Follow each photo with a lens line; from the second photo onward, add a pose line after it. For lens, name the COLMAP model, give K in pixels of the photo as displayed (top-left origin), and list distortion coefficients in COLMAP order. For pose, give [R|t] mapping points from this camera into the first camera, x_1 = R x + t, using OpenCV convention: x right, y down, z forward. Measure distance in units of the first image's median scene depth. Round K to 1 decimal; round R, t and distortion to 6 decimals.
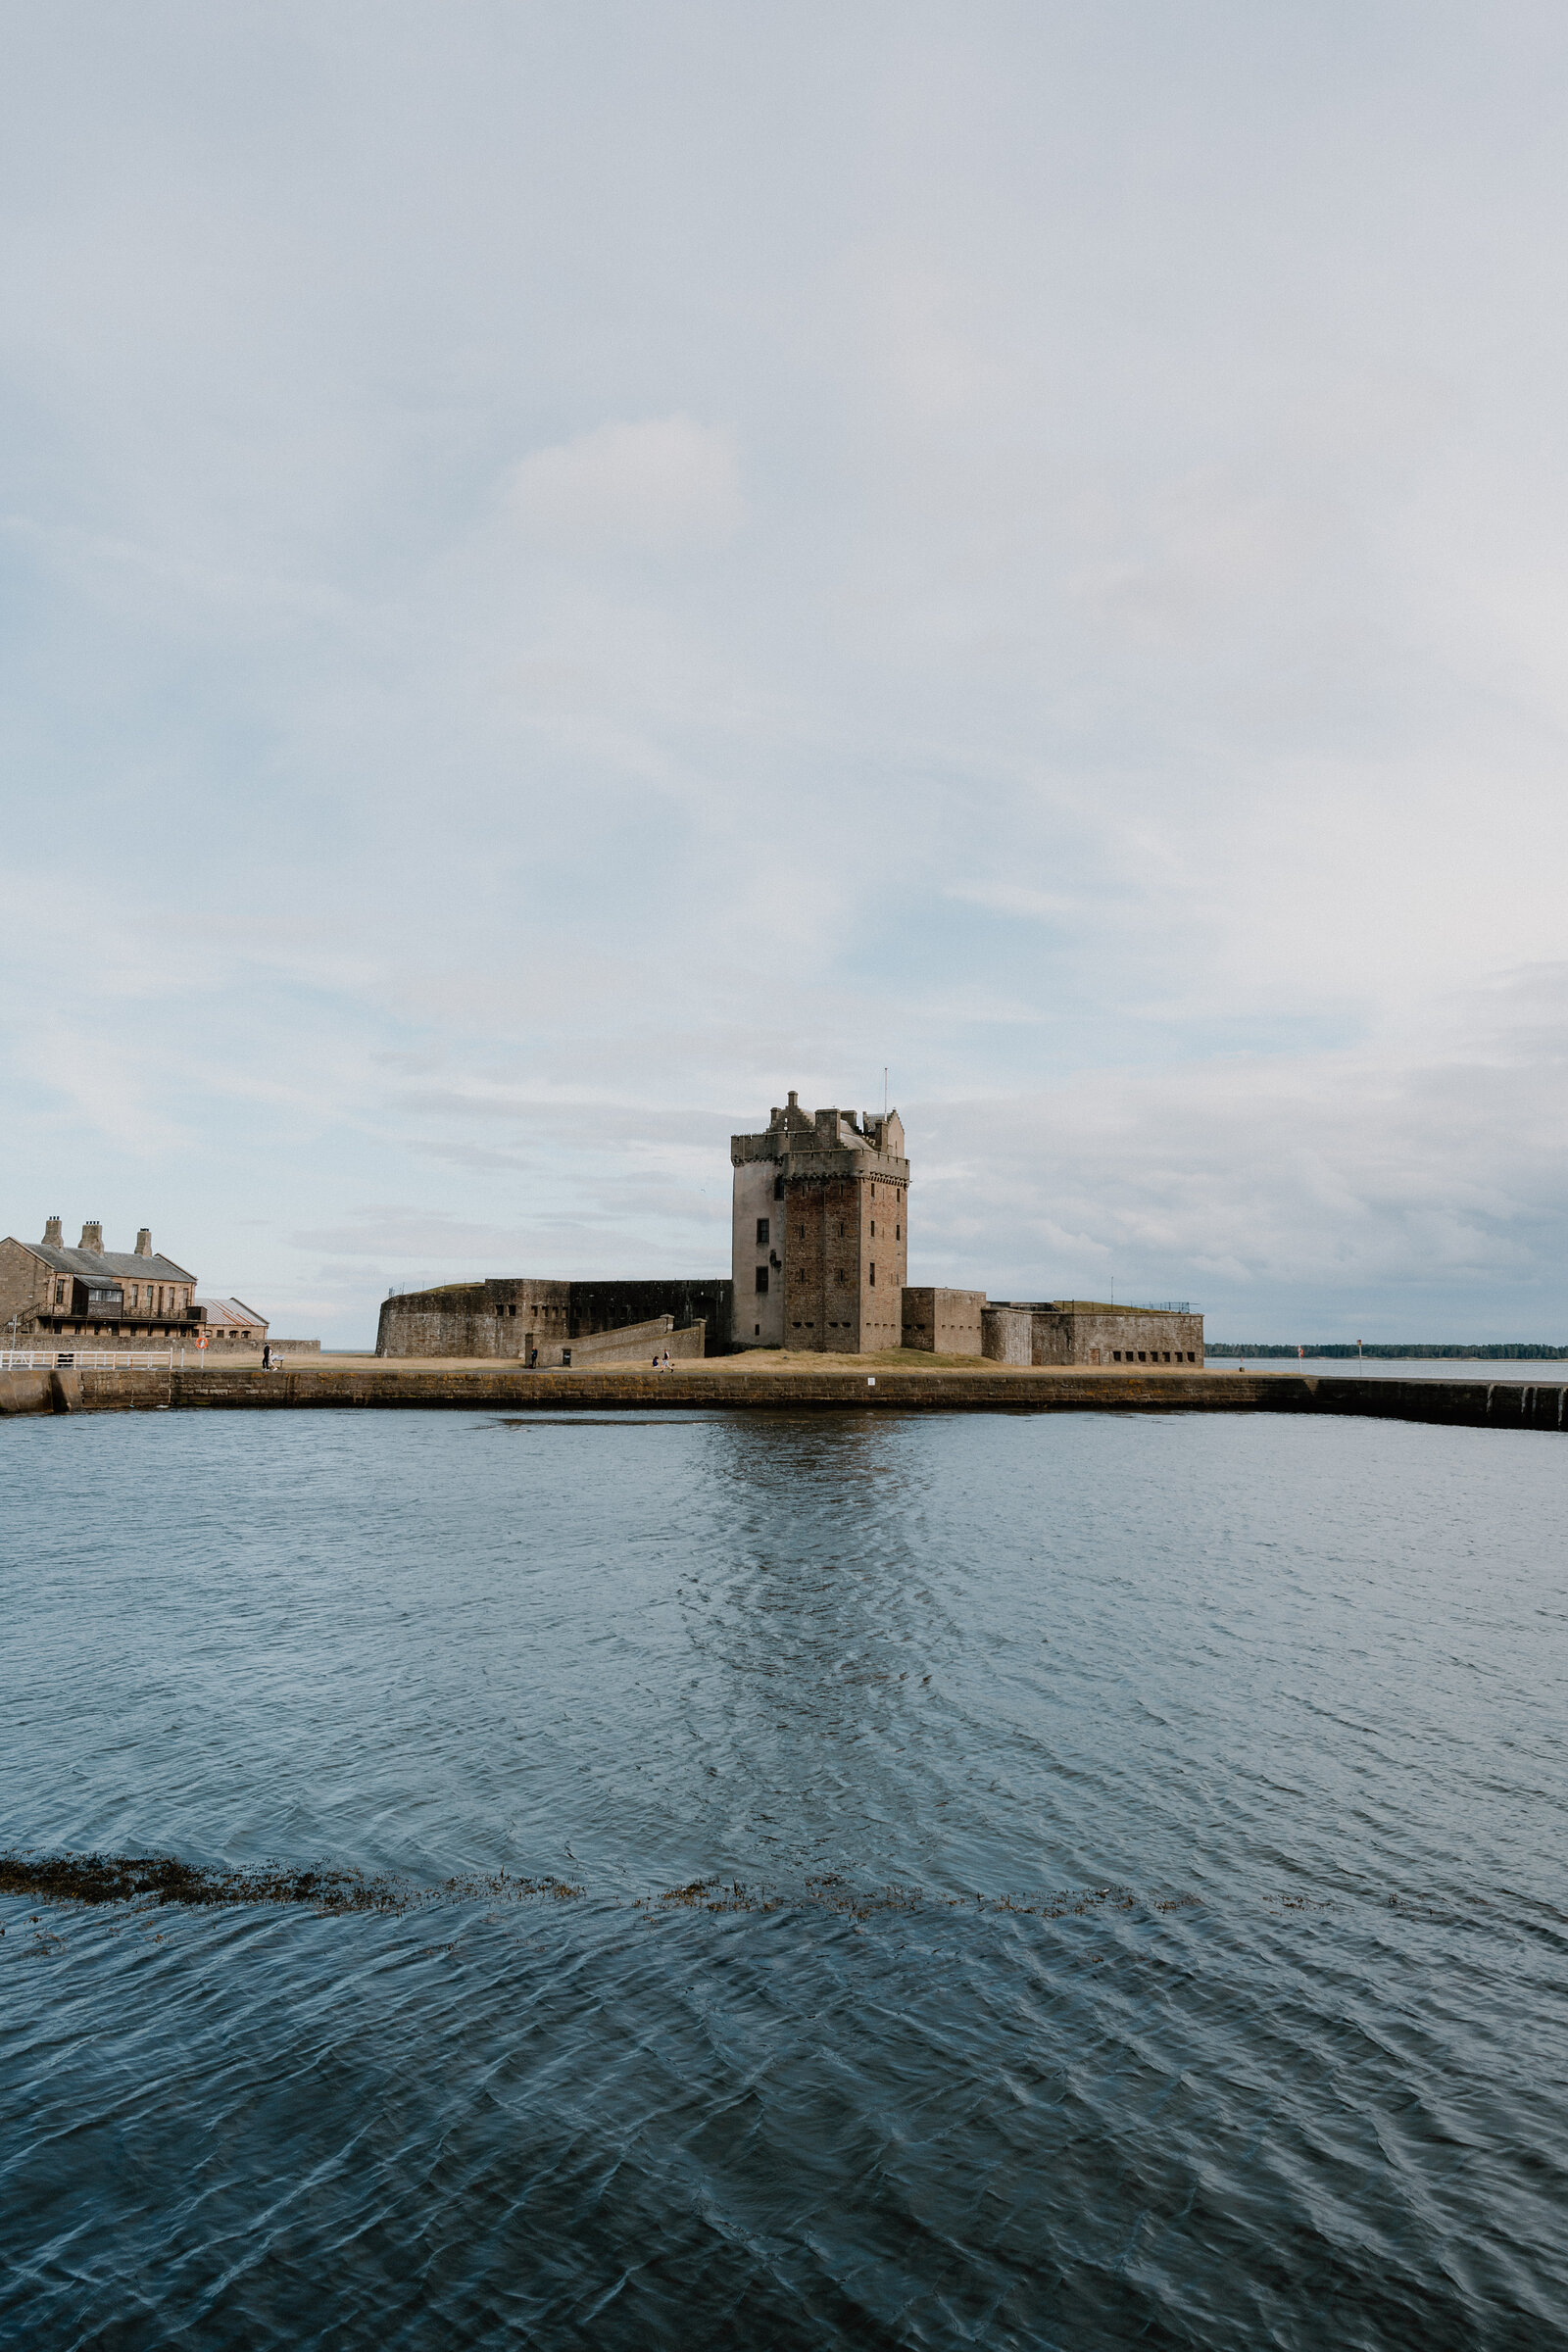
lens RADIAL K [[1629.8, 0, 806.5], [0, 1629.8, 1122.4], [0, 0, 1]] dist [-0.018291, 0.002042]
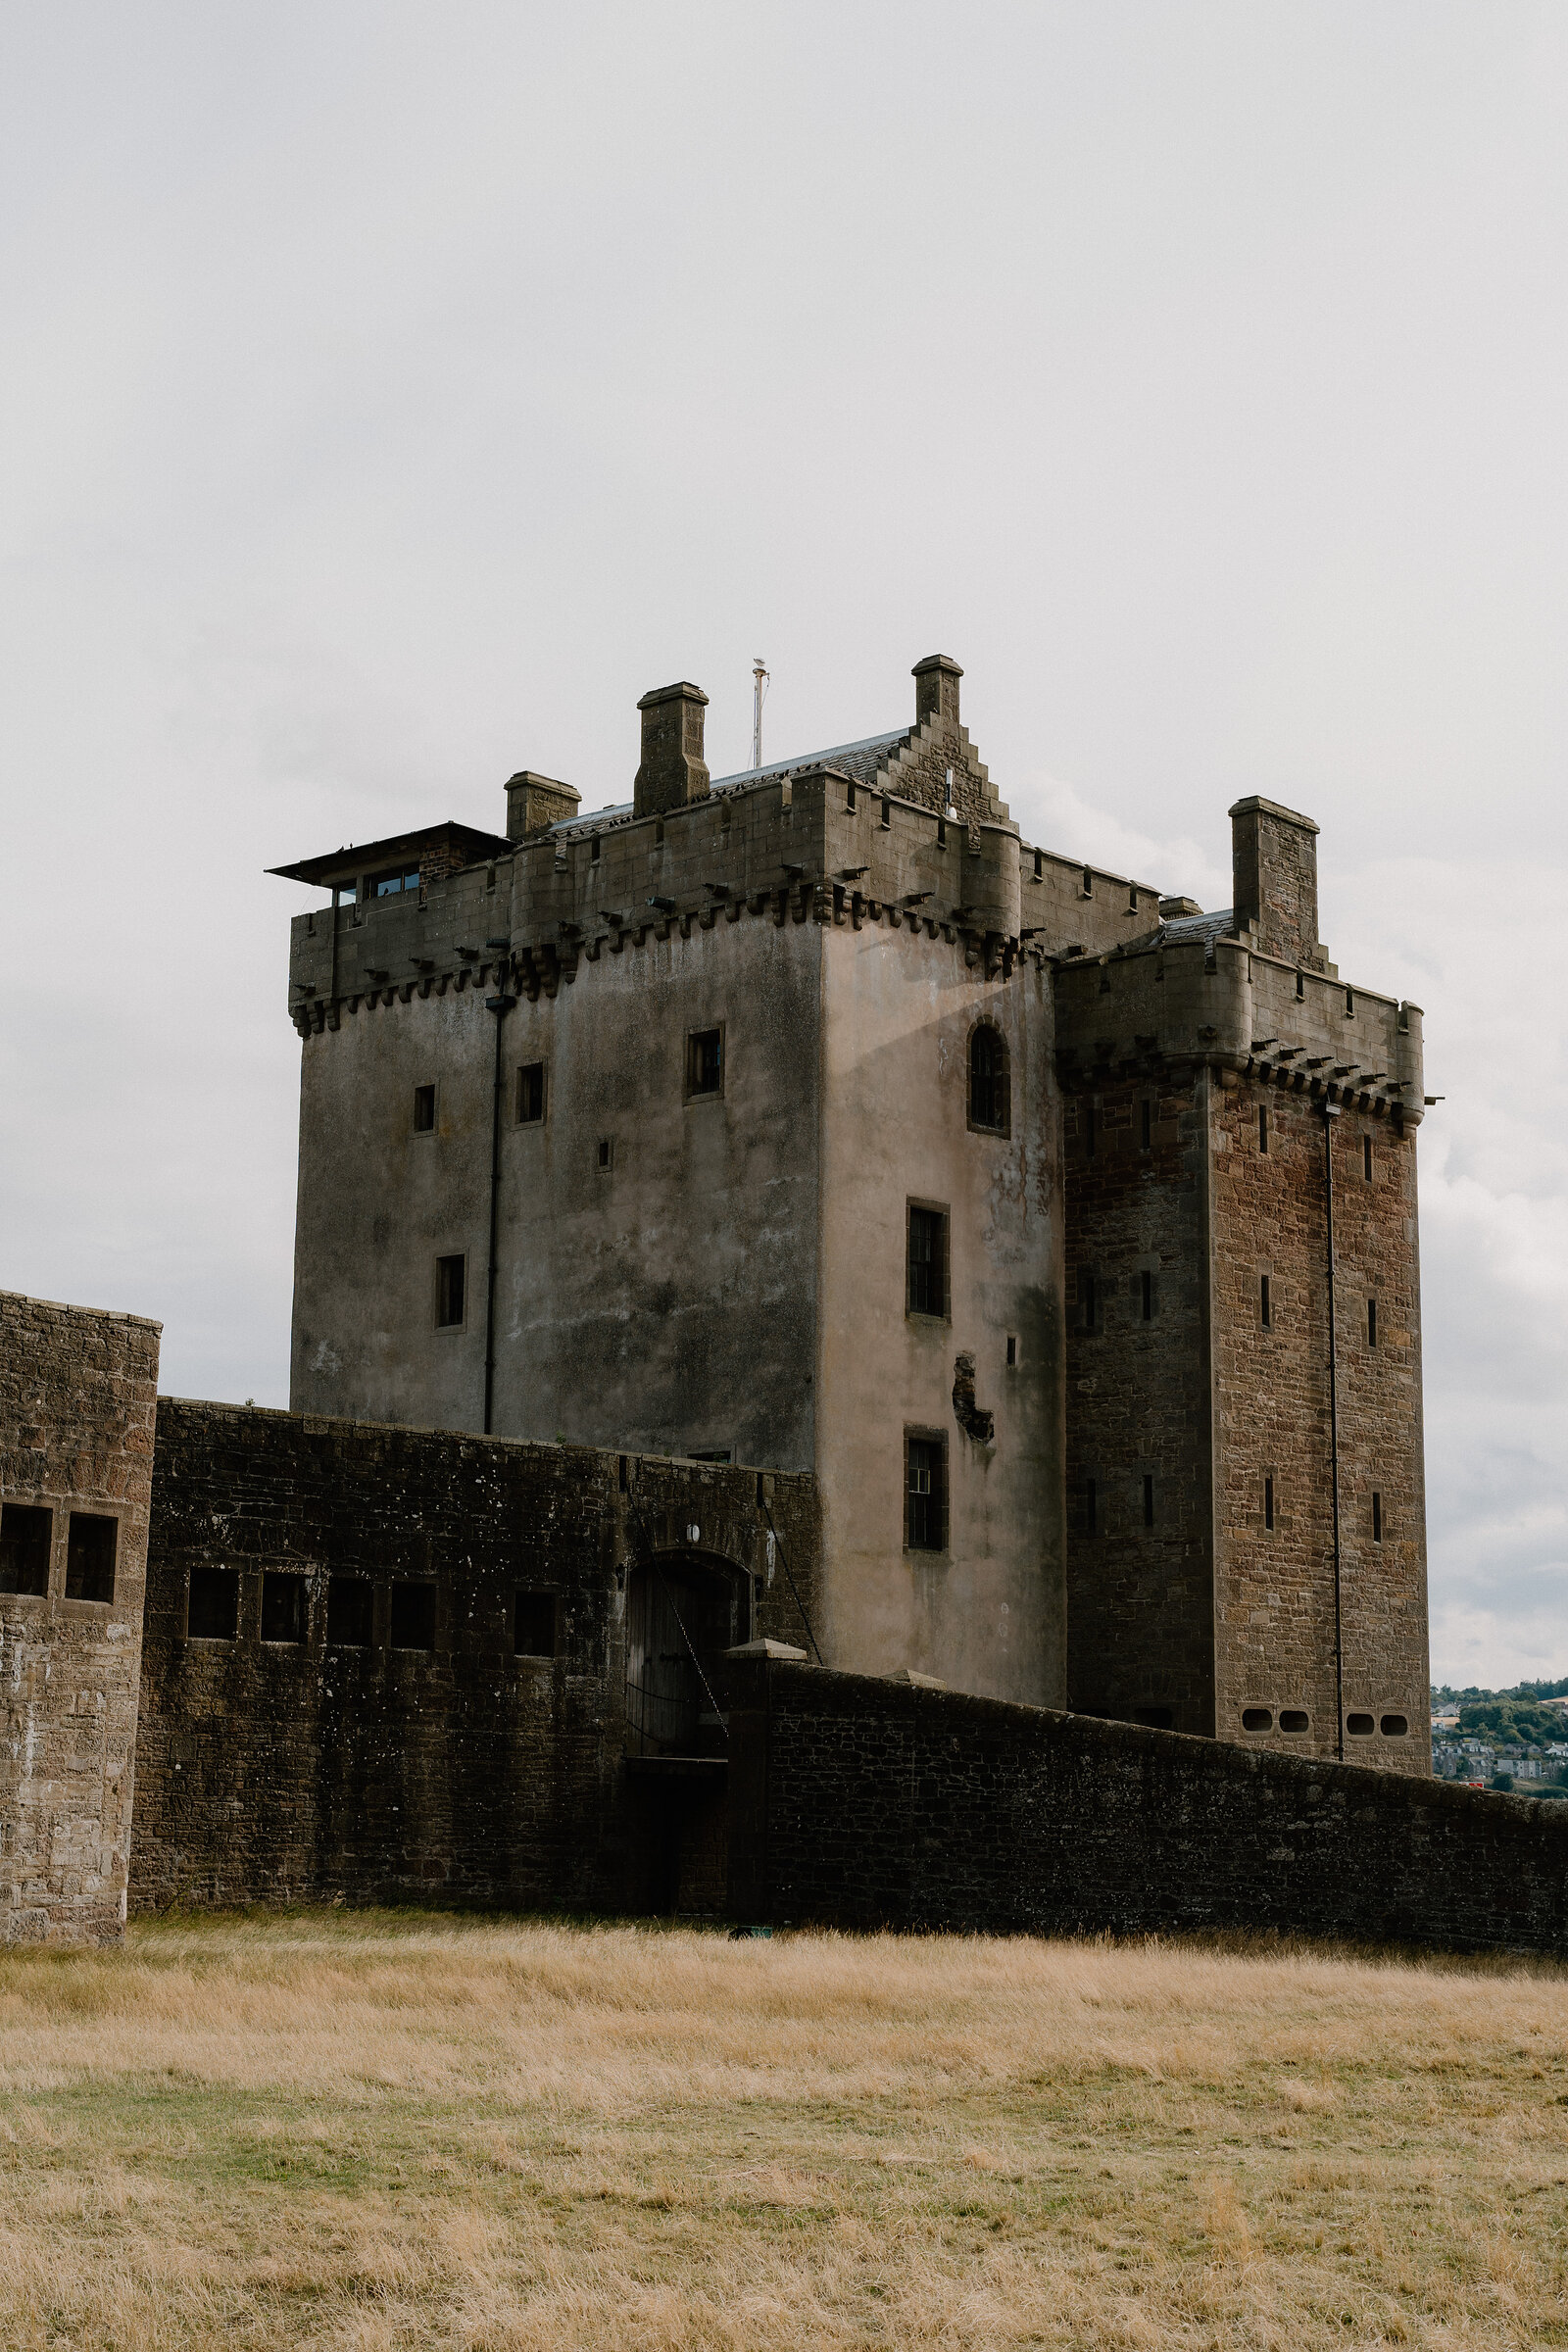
lens RADIAL K [[3277.4, 0, 797.3], [0, 3277.4, 1177.3], [0, 0, 1]] dist [-0.000706, -0.006155]
pose [[0.233796, 0.173248, 0.956726, -0.438387], [-0.143569, 0.979362, -0.142263, 0.119292], [-0.961628, -0.104095, 0.253843, 0.915447]]
